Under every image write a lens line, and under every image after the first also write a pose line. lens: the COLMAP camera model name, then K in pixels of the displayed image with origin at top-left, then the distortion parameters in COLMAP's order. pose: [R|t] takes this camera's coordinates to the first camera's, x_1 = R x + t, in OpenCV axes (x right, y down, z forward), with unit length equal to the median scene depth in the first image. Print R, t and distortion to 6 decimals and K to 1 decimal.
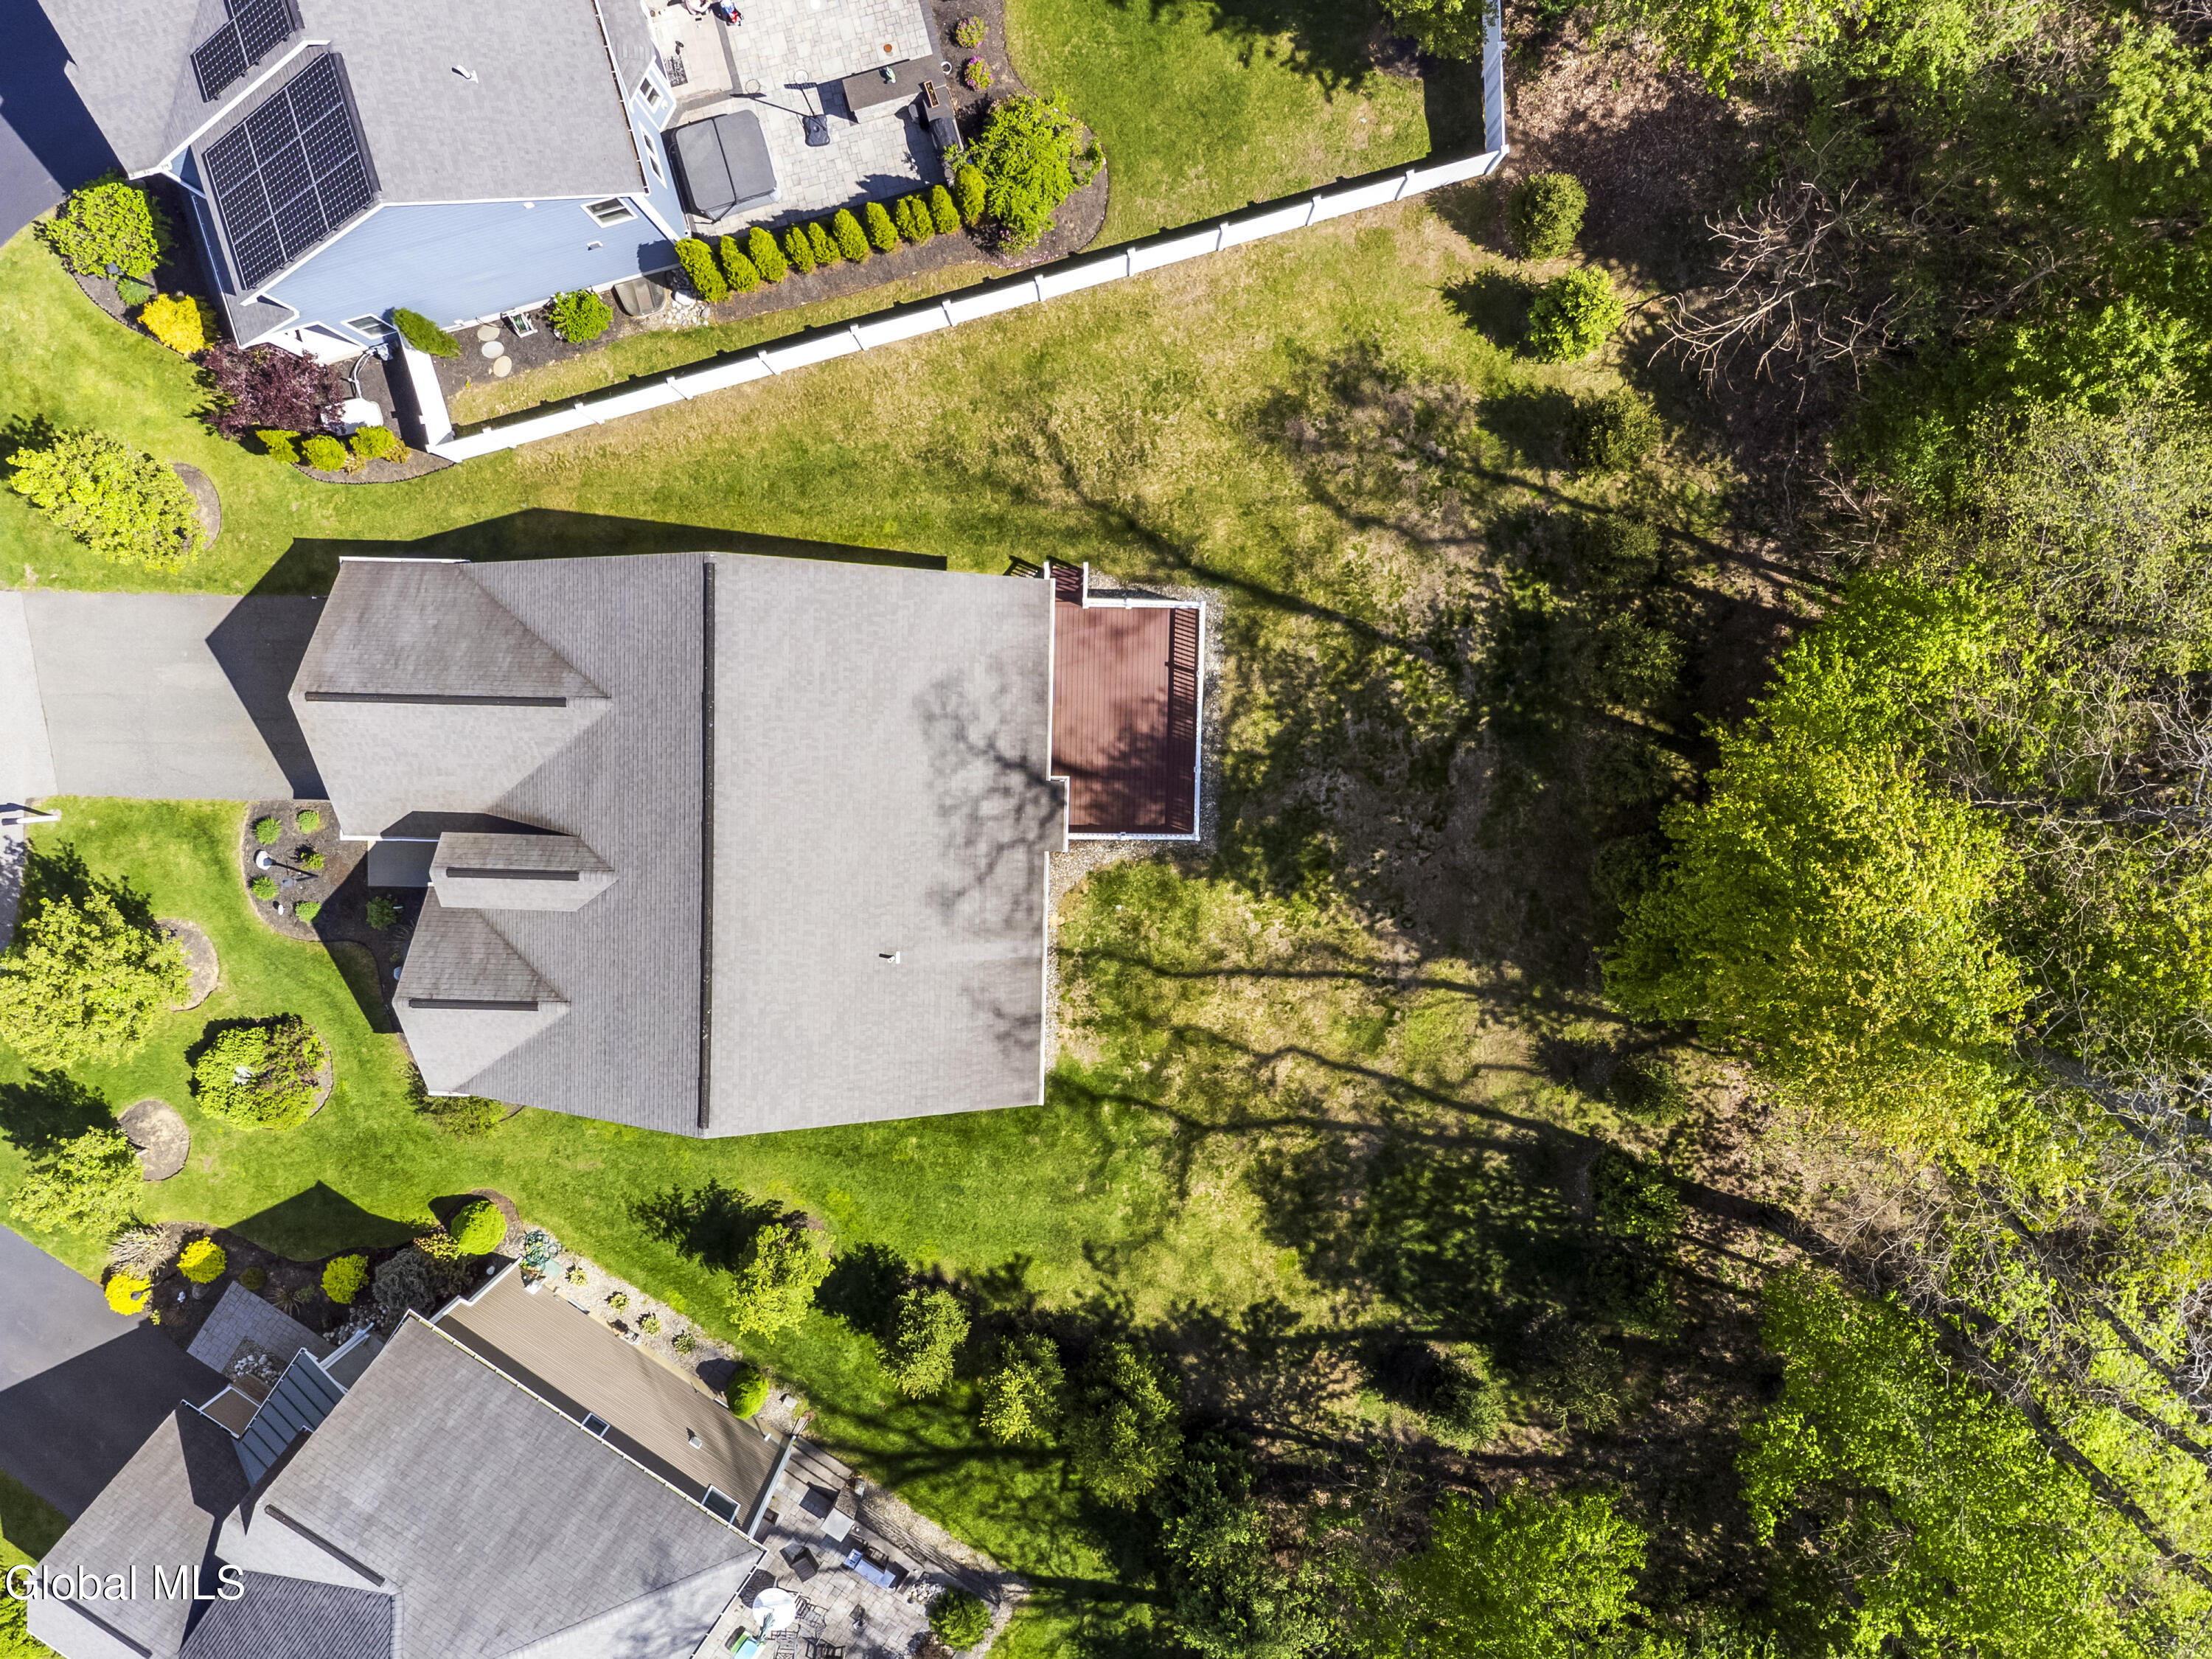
lens RADIAL K [[1697.6, 0, 1116.3], [0, 1697.6, 841.2], [0, 0, 1]] dist [0.011843, -0.002006]
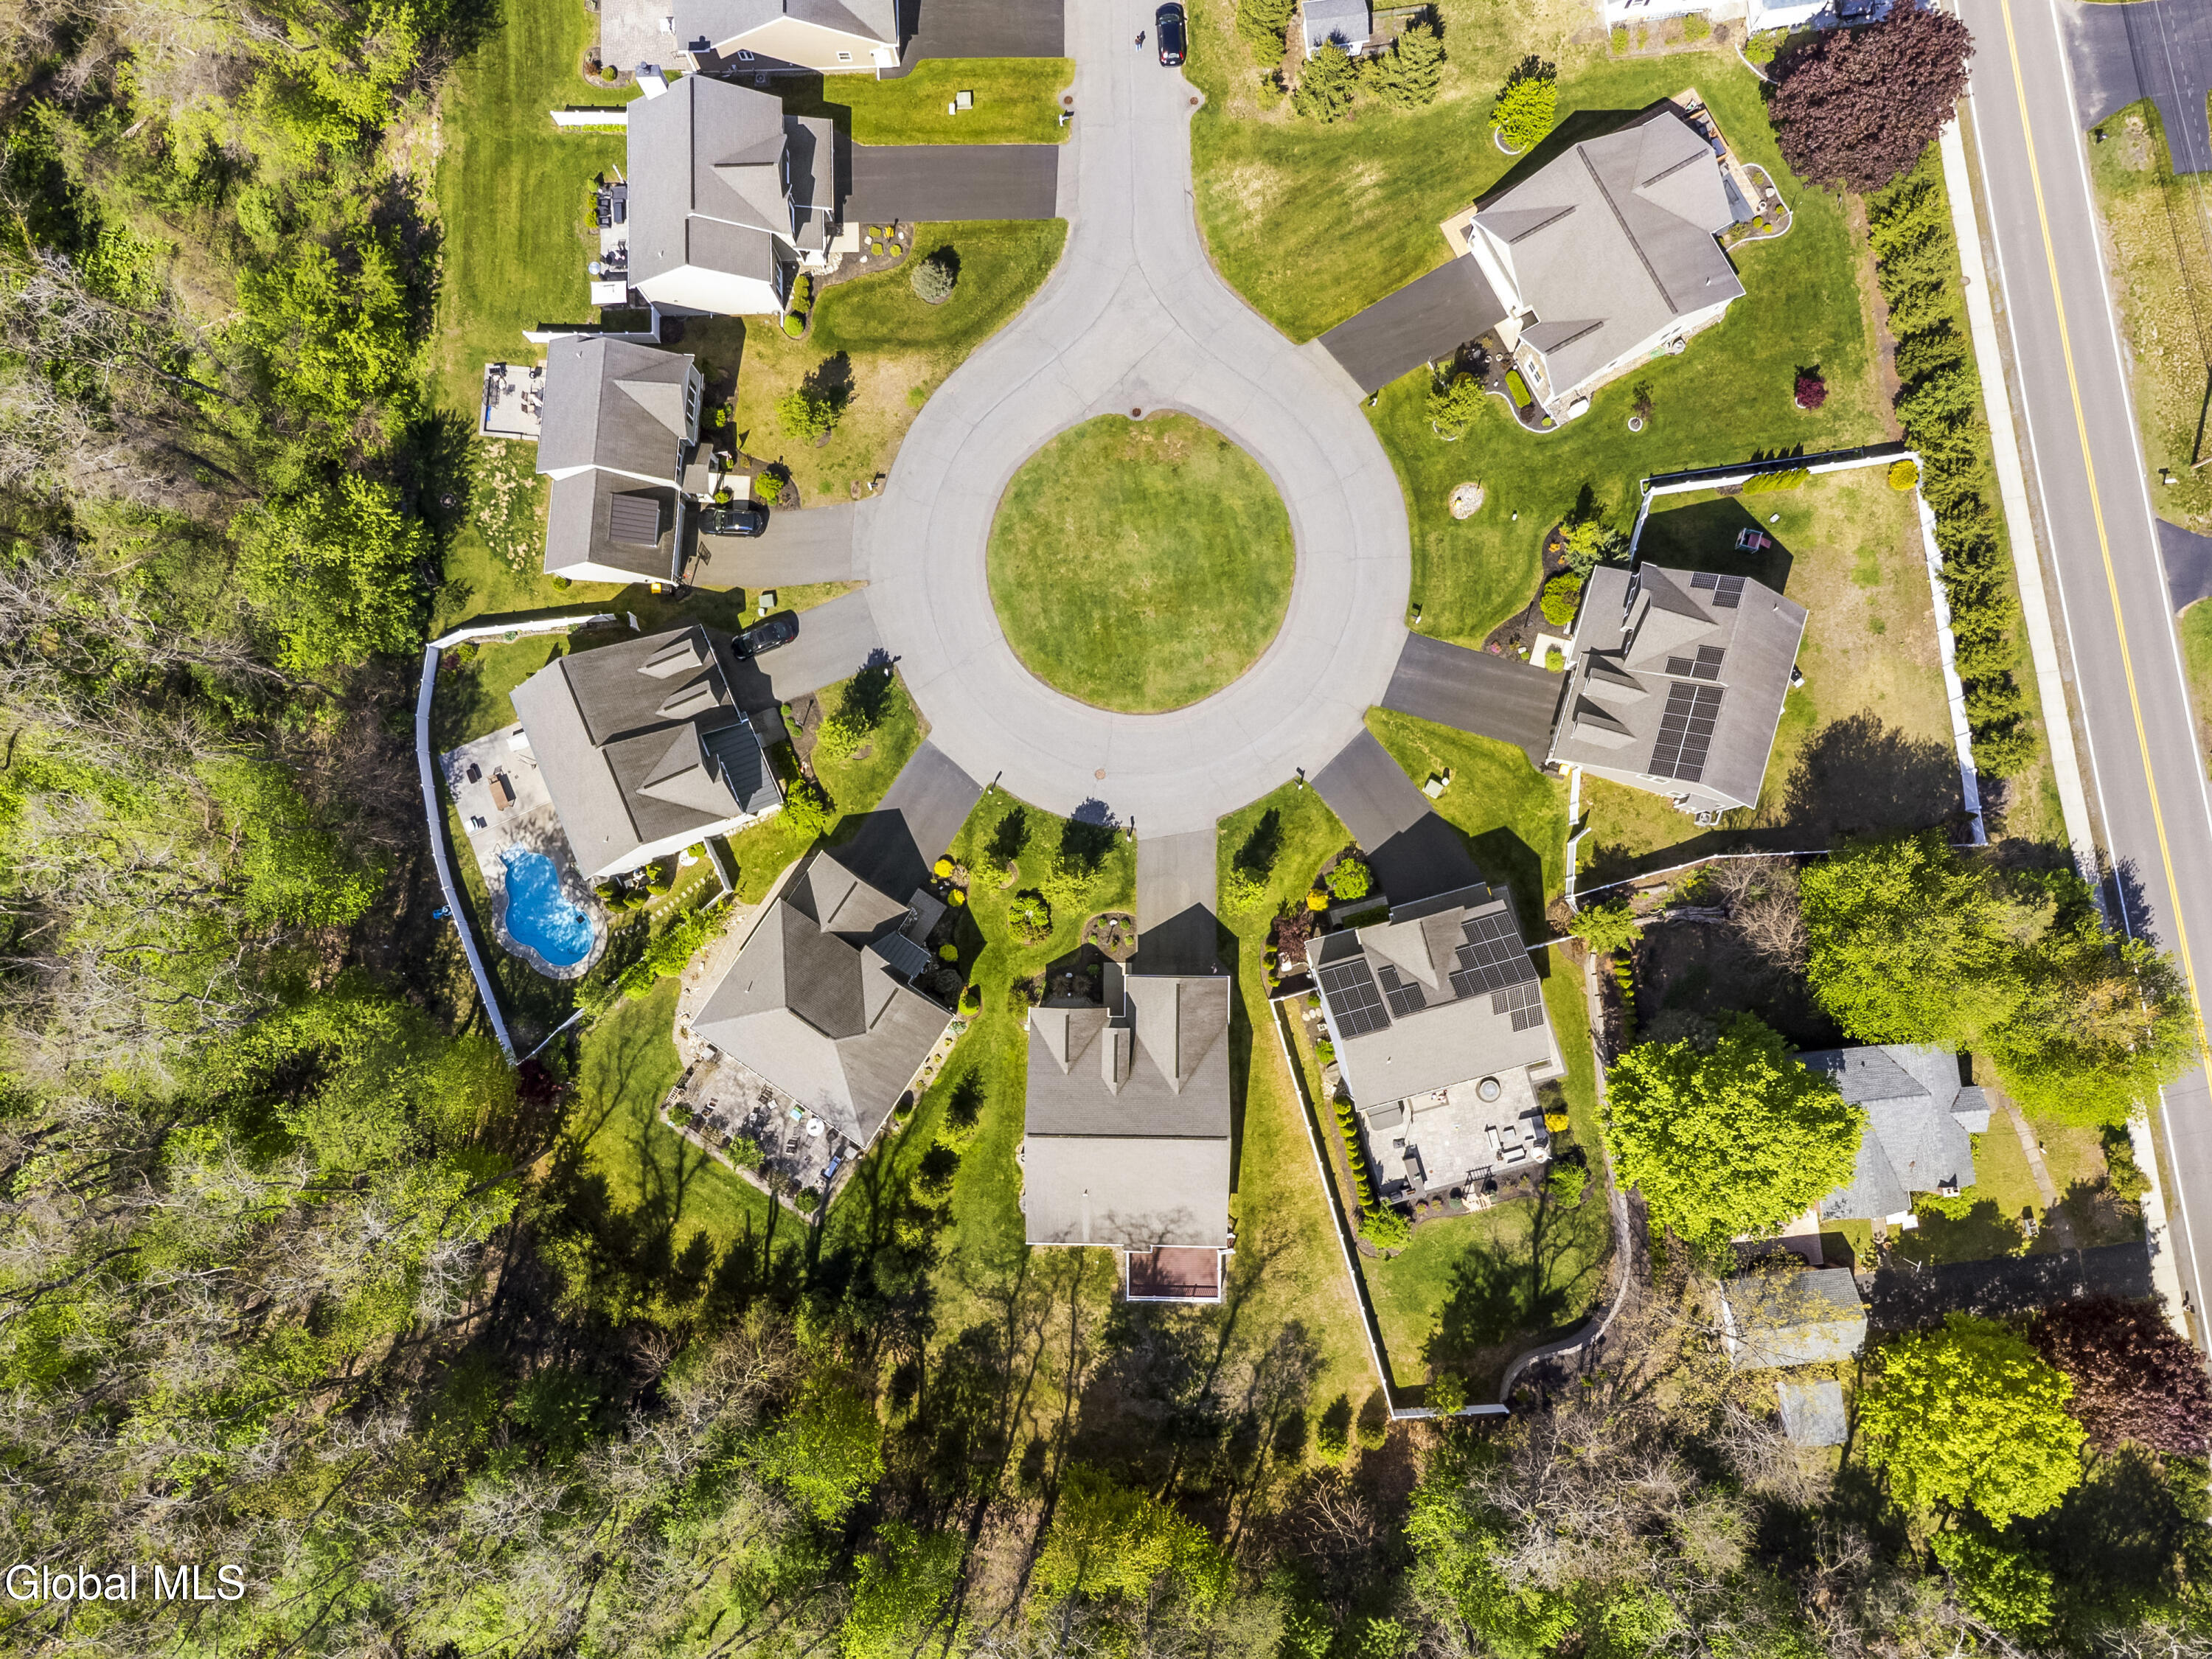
lens RADIAL K [[1697.6, 0, 1114.4], [0, 1697.6, 808.8], [0, 0, 1]] dist [0.011843, -0.002006]
pose [[0.014934, 0.996513, -0.082087, -0.469972], [-0.999144, 0.011704, -0.039686, 0.109482], [-0.038586, 0.082610, 0.995835, -1.571304]]
